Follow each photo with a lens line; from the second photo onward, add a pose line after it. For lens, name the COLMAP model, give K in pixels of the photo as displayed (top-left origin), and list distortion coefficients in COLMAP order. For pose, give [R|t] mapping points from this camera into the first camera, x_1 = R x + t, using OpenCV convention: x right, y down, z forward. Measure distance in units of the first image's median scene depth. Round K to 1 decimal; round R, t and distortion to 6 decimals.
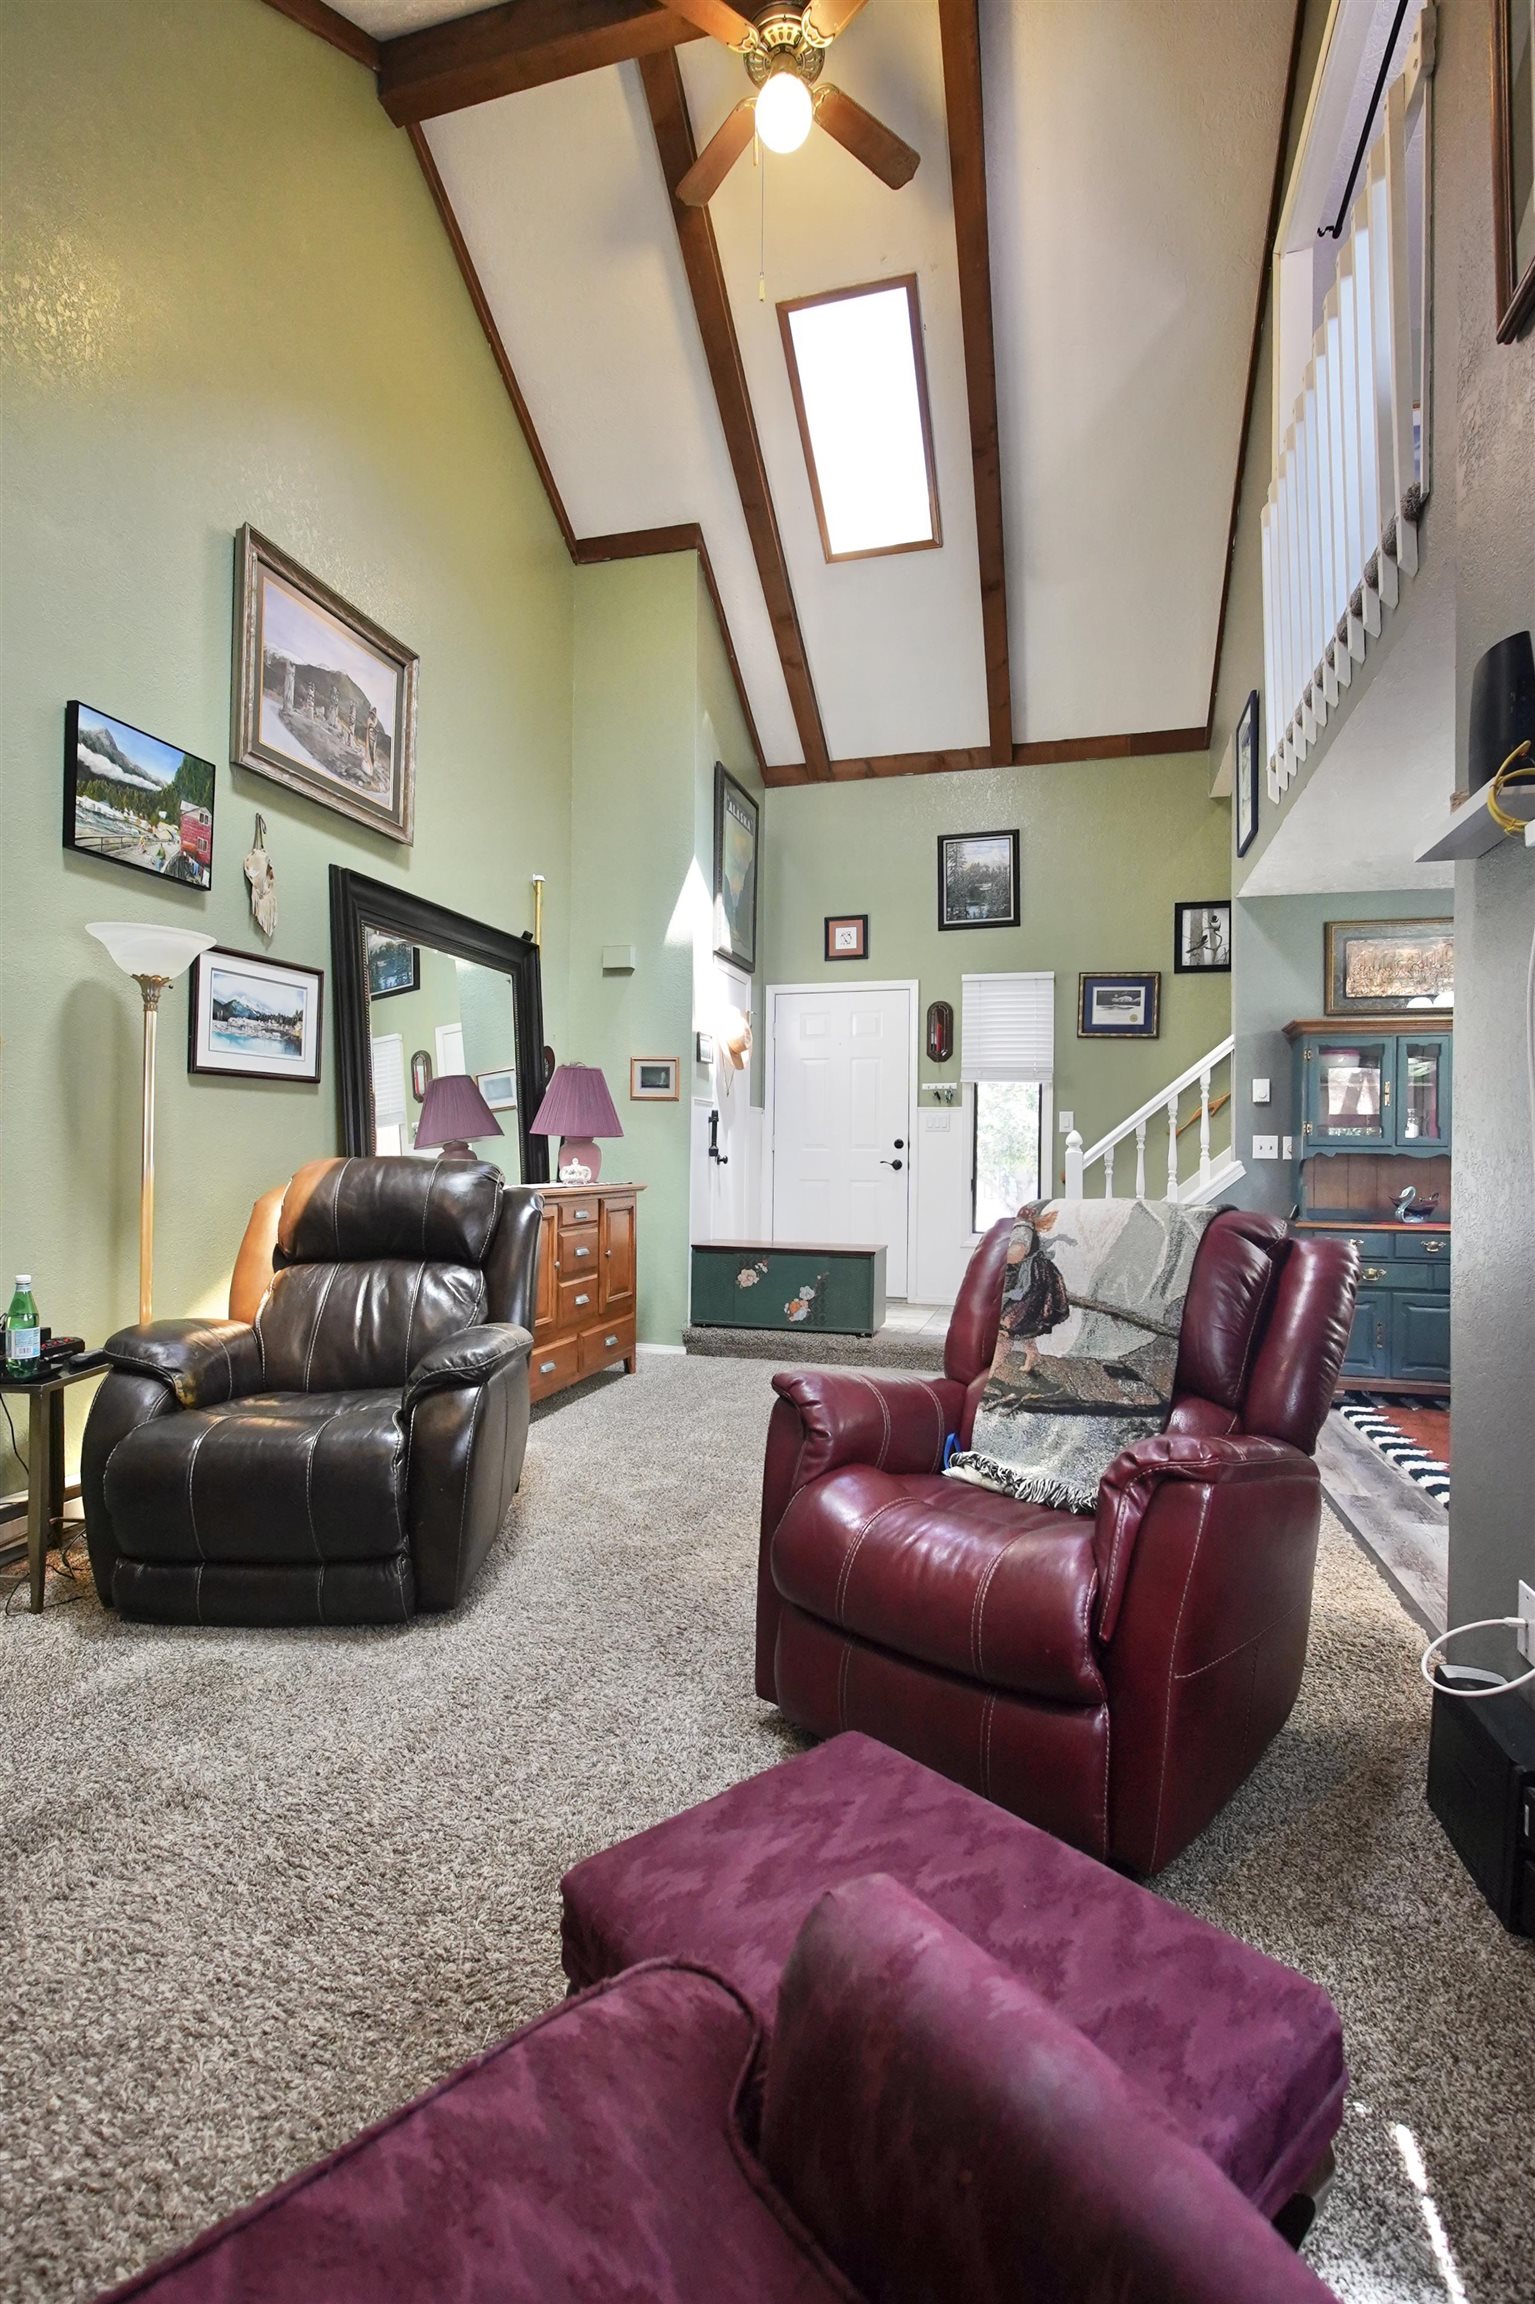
lens RADIAL K [[1086.3, 0, 775.8], [0, 1086.3, 1155.1], [0, 0, 1]] dist [-0.019217, 0.010537]
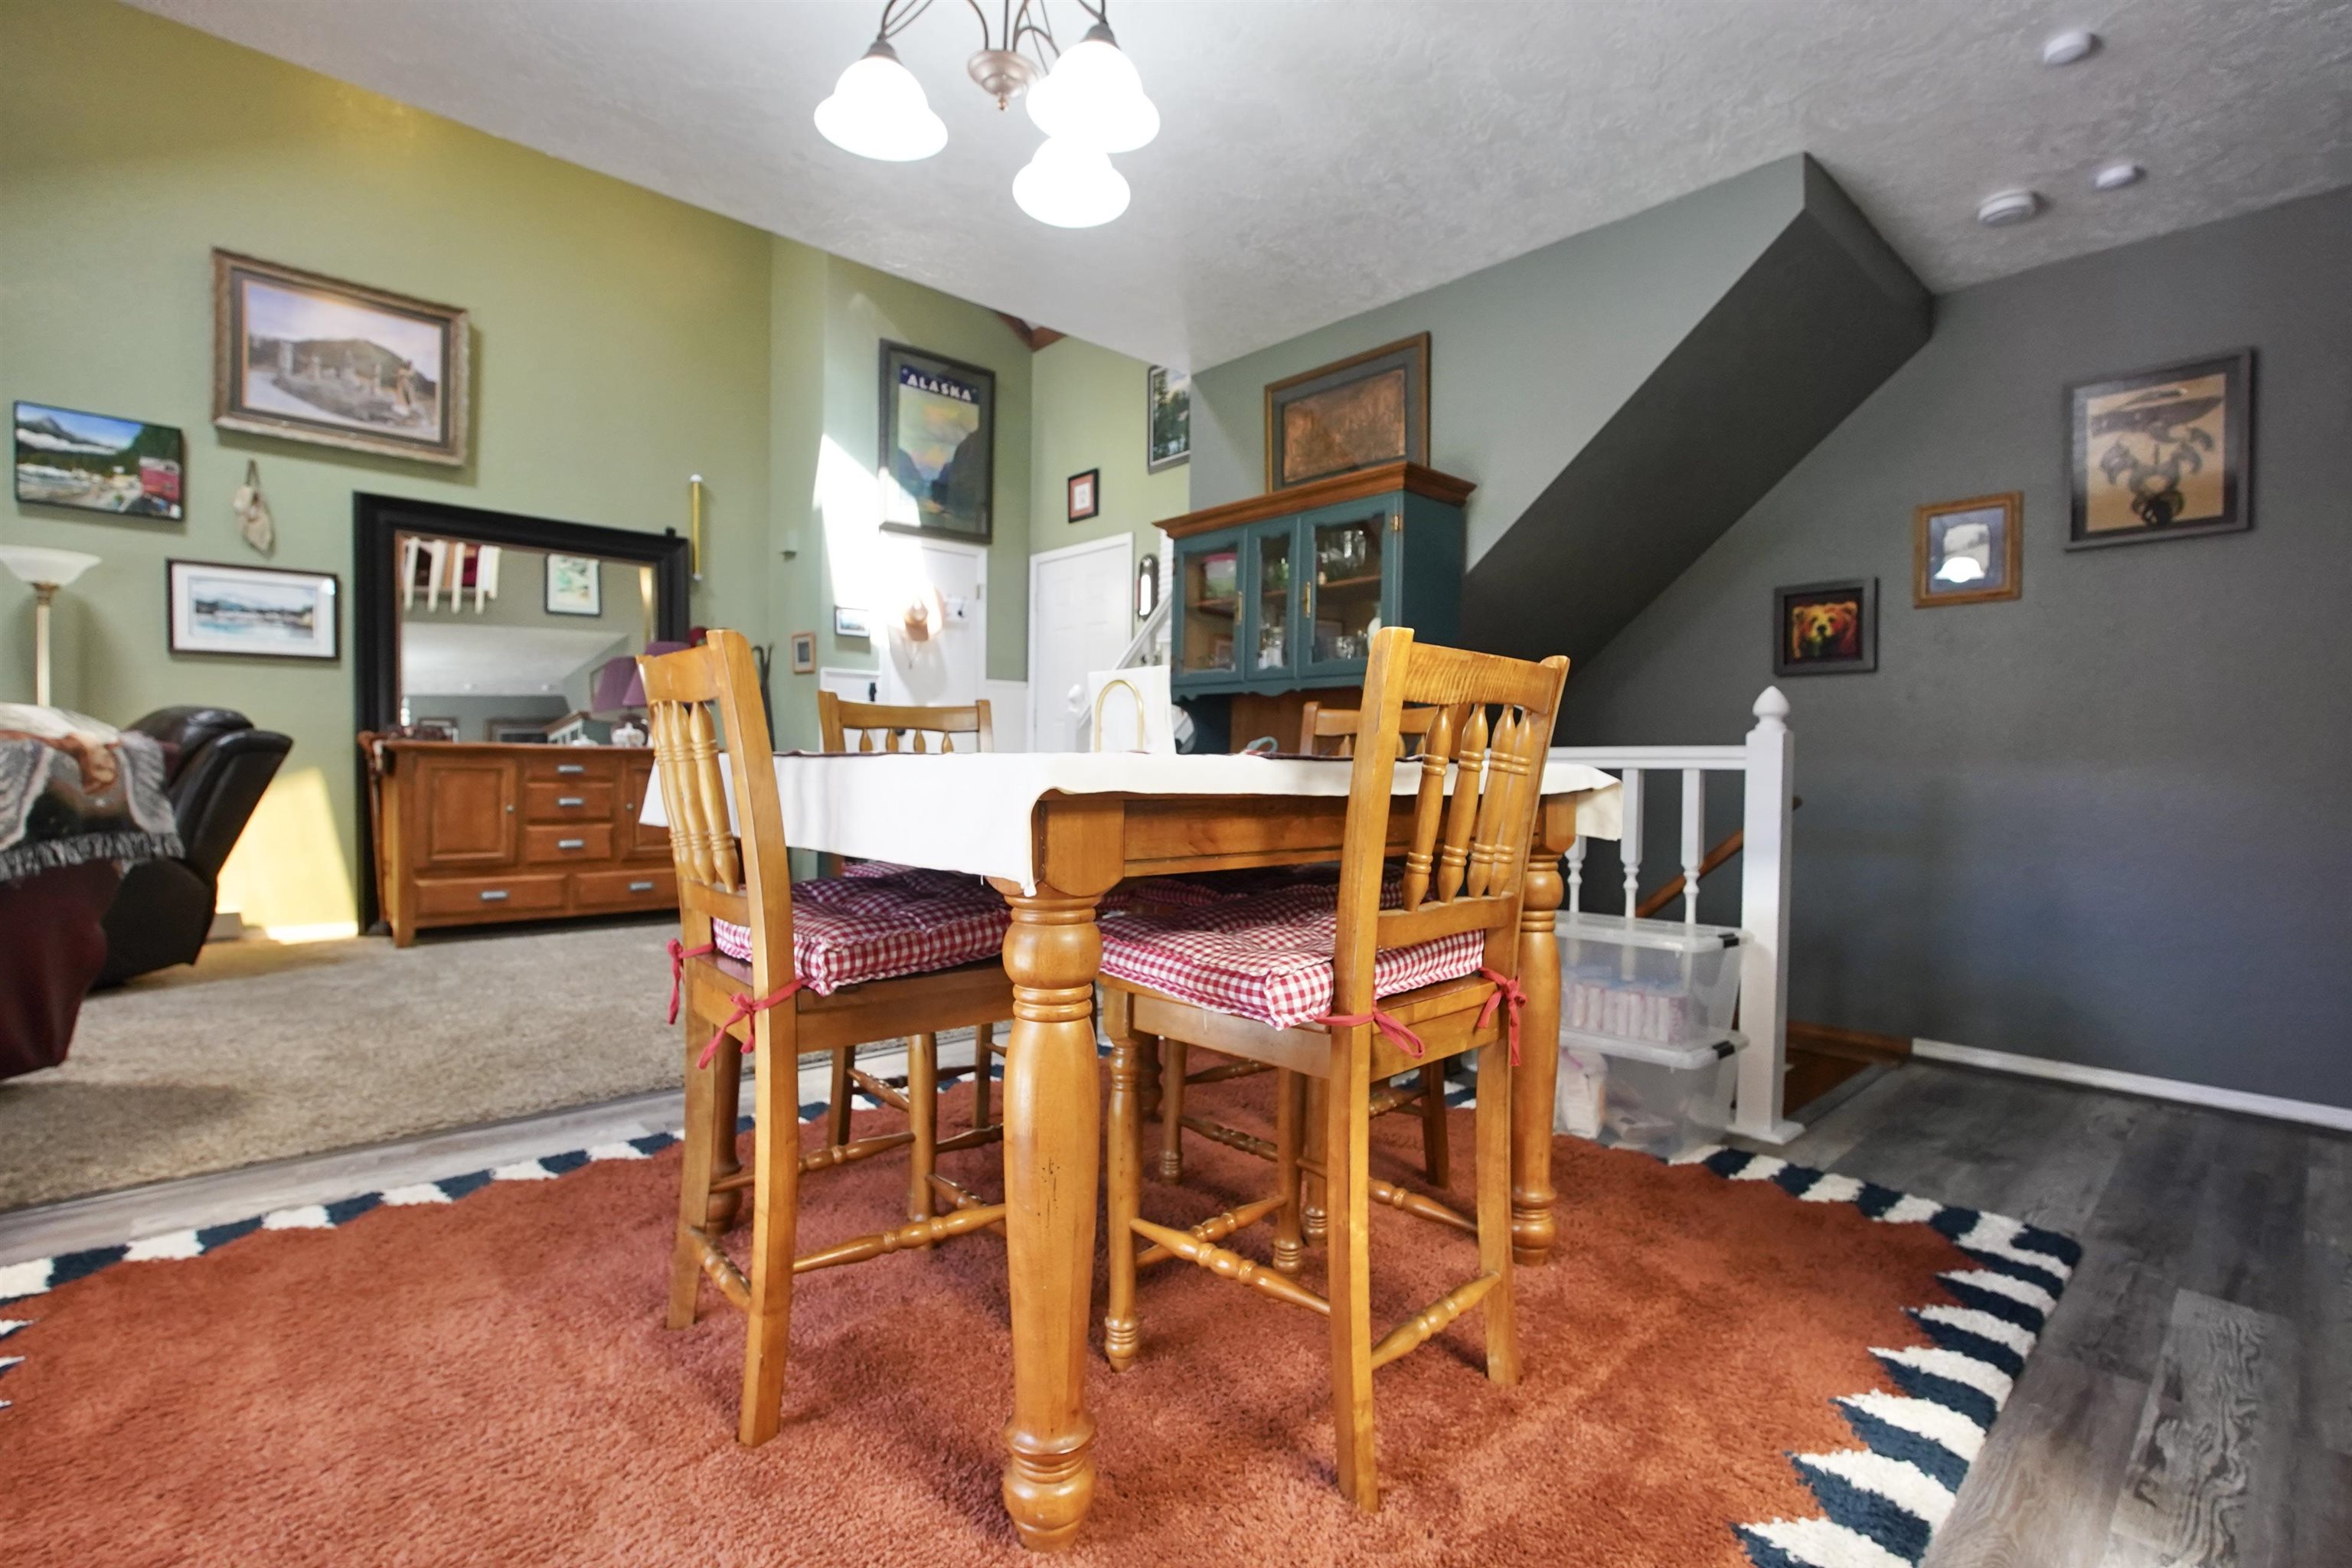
lens RADIAL K [[1075.9, 0, 1176.0], [0, 1075.9, 784.0], [0, 0, 1]] dist [-0.022538, 0.010520]
pose [[0.846653, 0.009191, -0.532066, 0.976980], [-0.002159, 0.999902, 0.013837, 0.054456], [0.532141, -0.010566, 0.846590, 0.396496]]
